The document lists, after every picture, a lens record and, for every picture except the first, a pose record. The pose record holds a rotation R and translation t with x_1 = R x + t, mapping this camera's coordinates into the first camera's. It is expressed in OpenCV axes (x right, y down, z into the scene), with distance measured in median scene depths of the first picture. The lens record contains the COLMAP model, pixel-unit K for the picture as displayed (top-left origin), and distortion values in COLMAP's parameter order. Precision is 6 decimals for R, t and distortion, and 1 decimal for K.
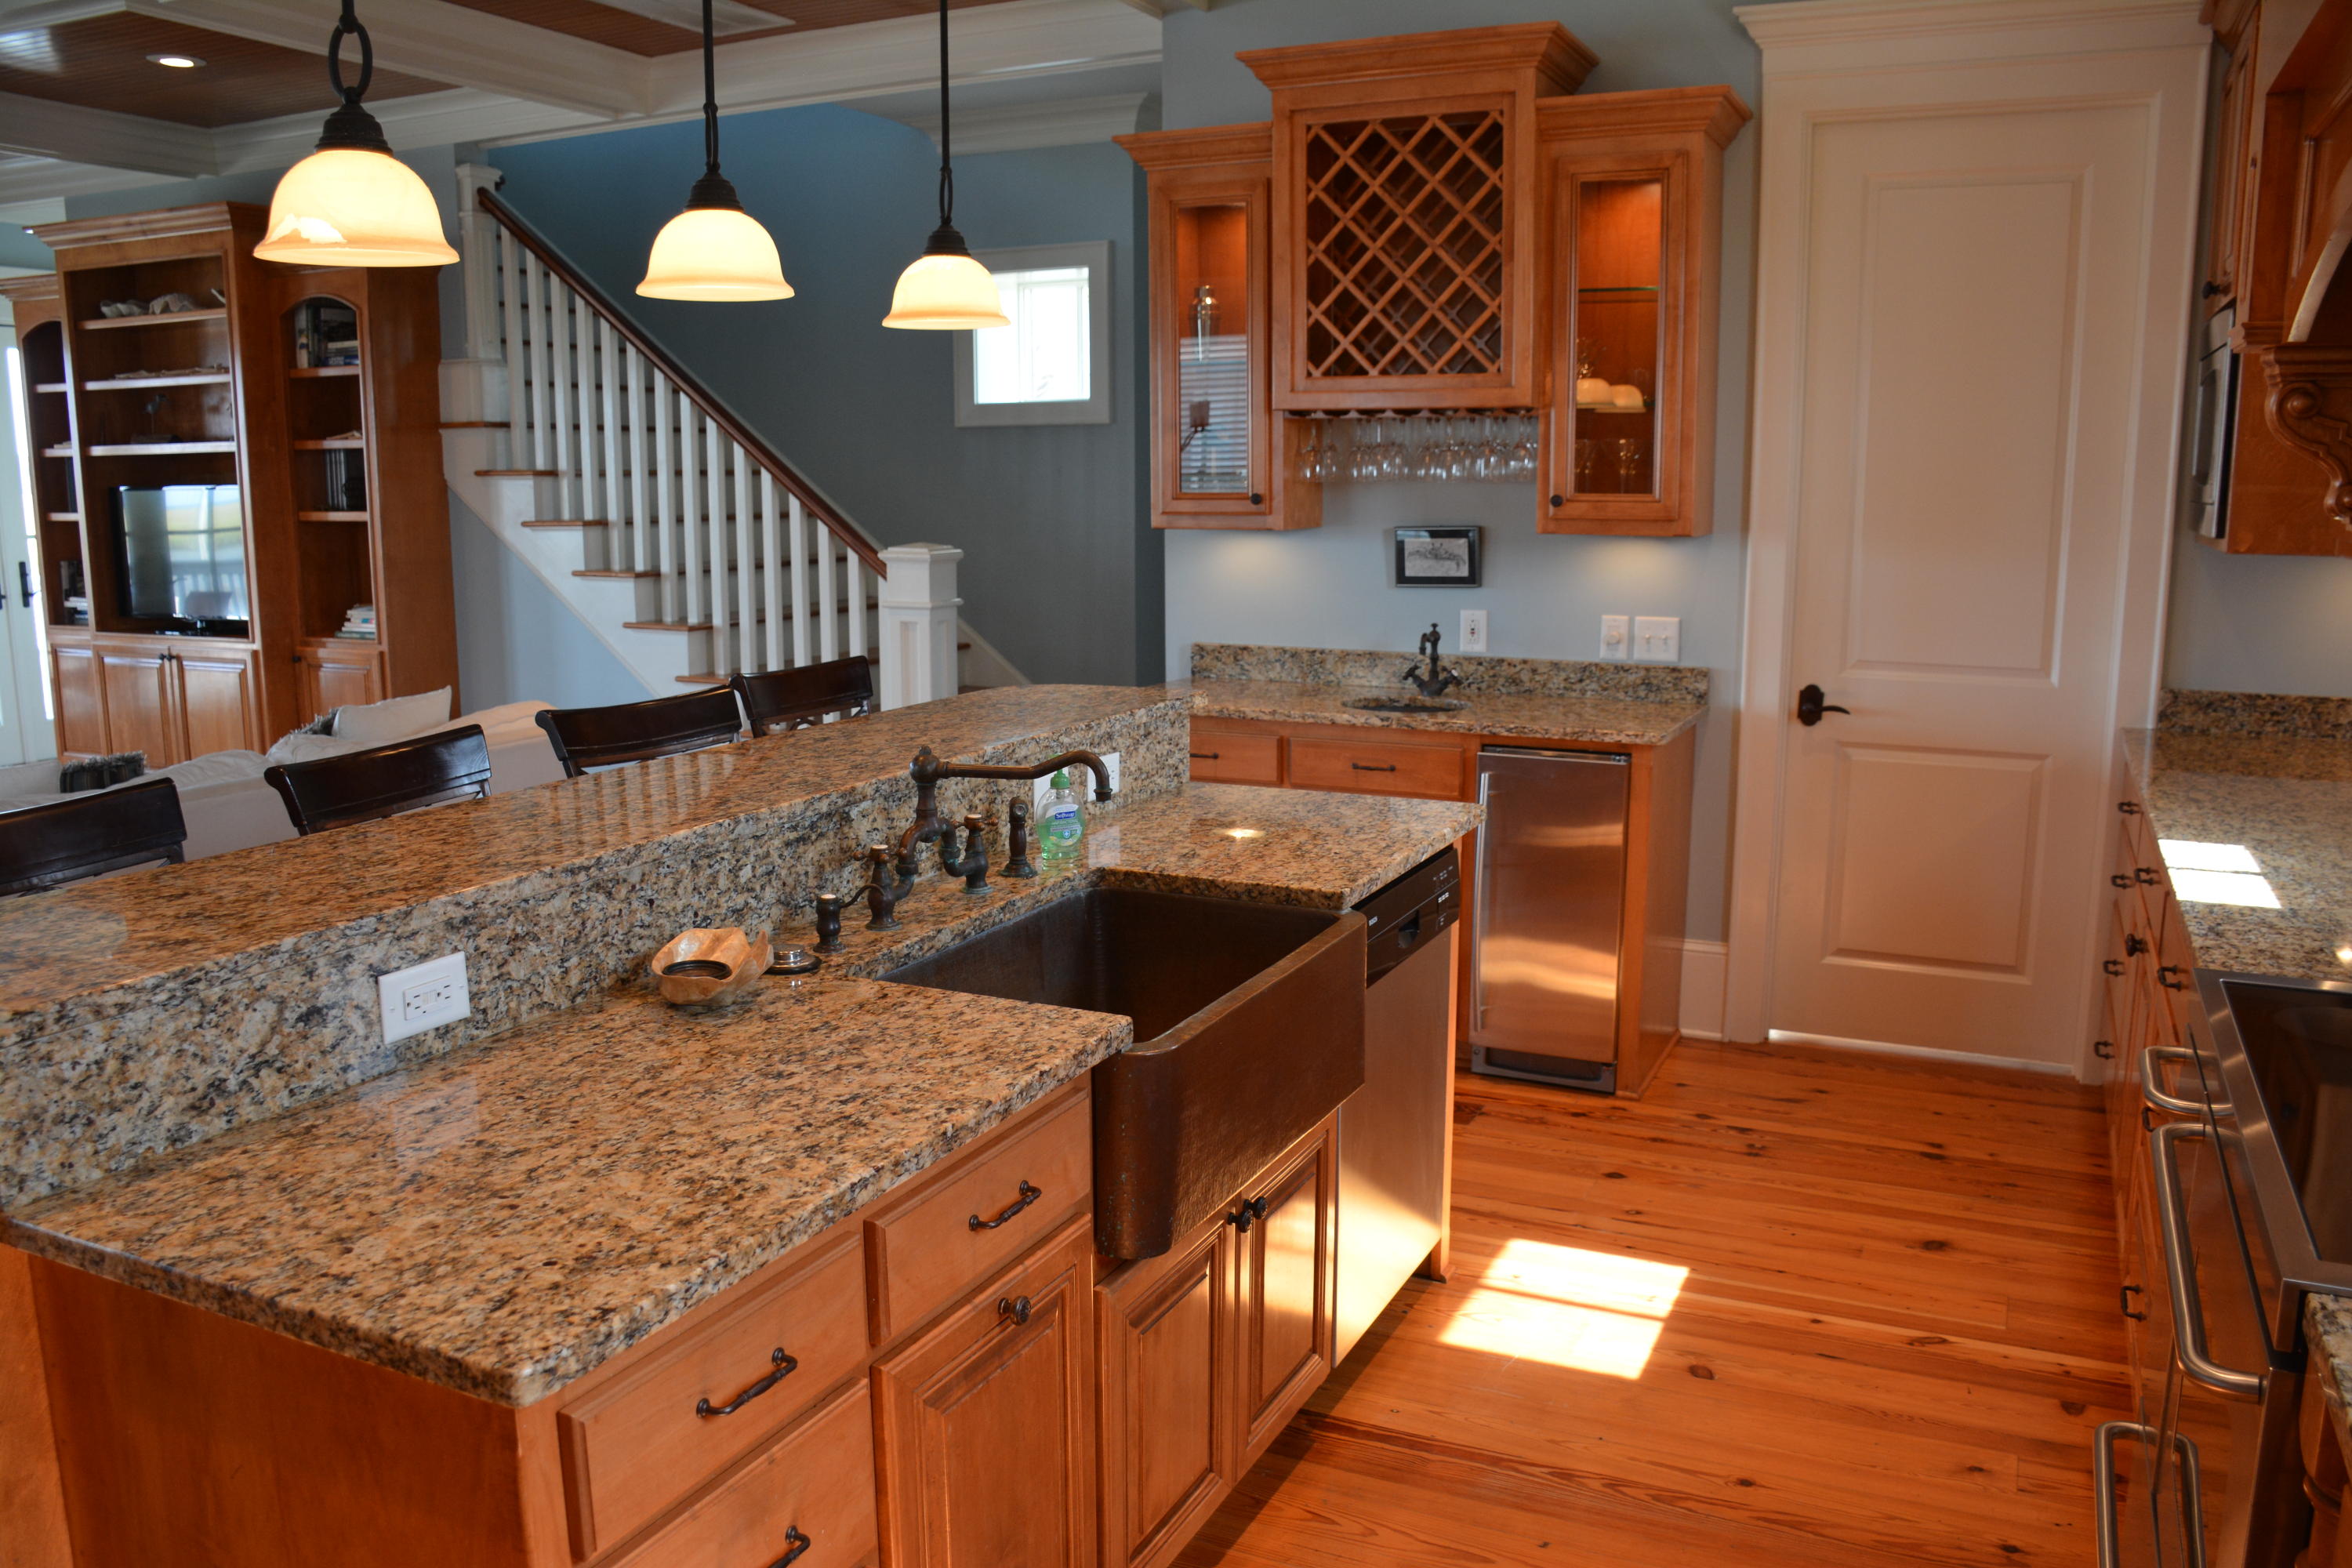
lens RADIAL K [[1845.3, 0, 1165.7], [0, 1845.3, 822.6], [0, 0, 1]] dist [-0.149713, 0.106486]
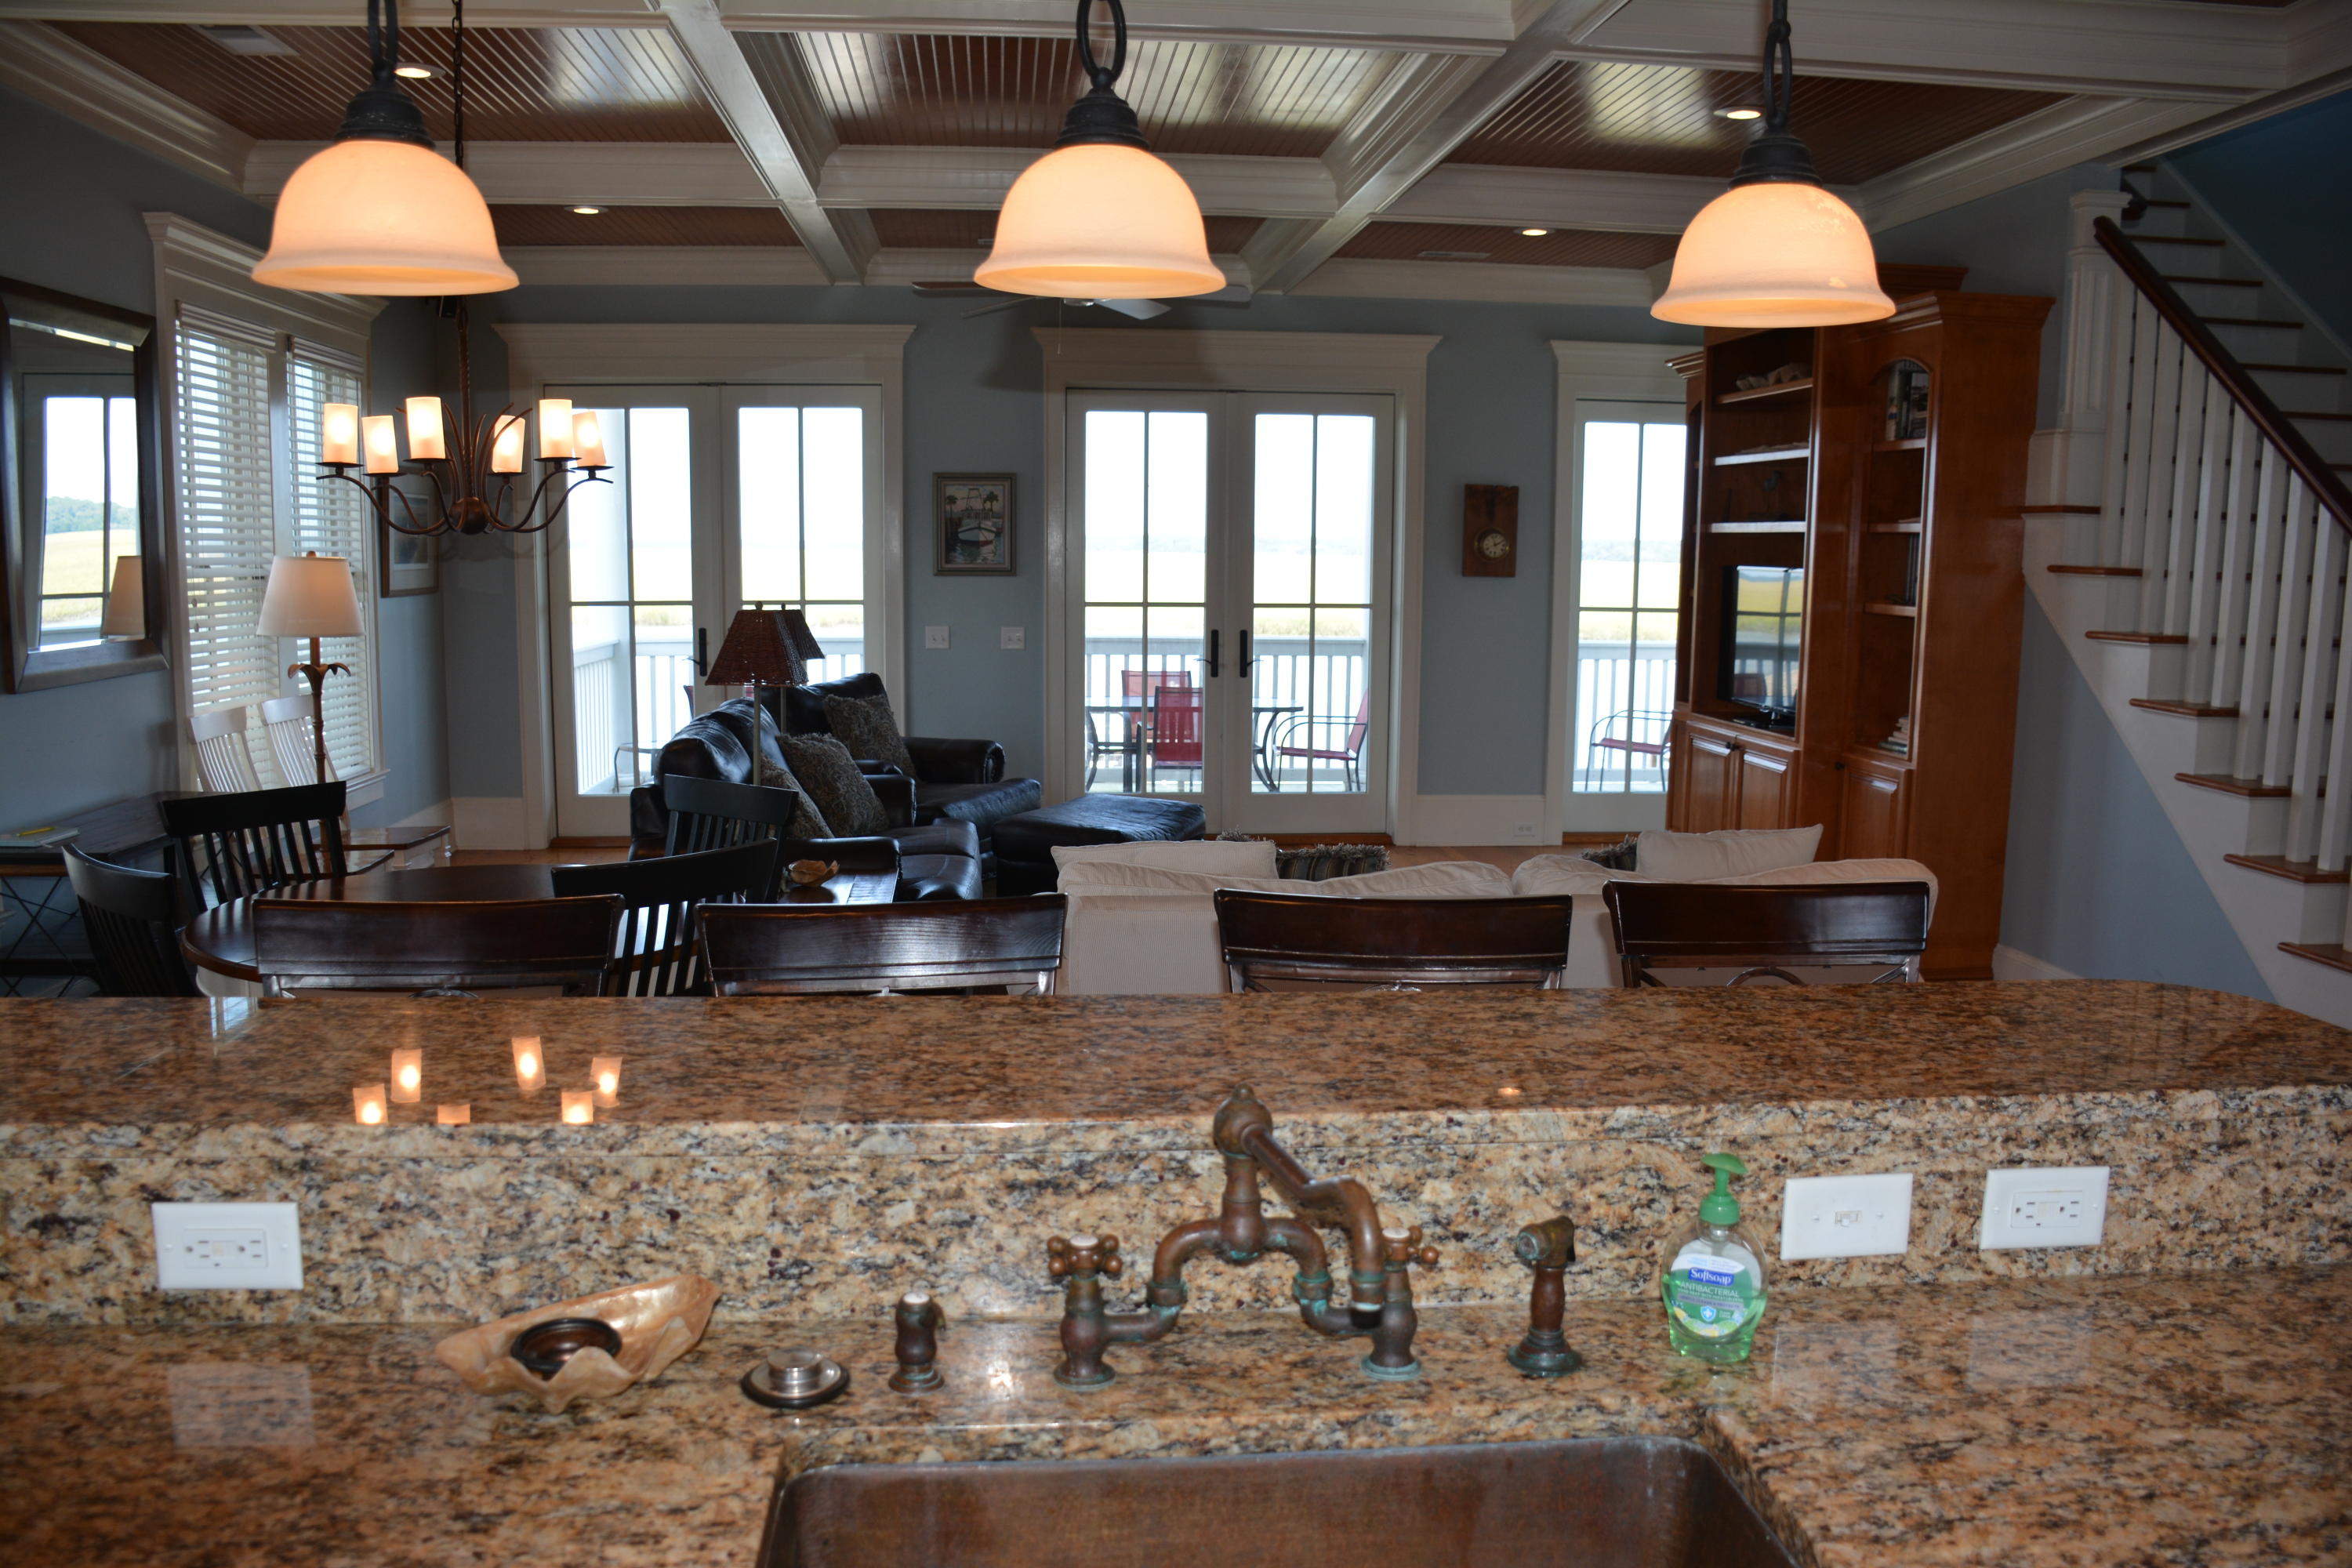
lens RADIAL K [[1845.3, 0, 1183.6], [0, 1845.3, 822.8], [0, 0, 1]] dist [-0.149713, 0.106486]
pose [[0.518666, 0.137089, -0.843915, 0.283460], [-0.177357, 0.982842, 0.050655, -0.131578], [0.836379, 0.123401, 0.534081, 0.638538]]
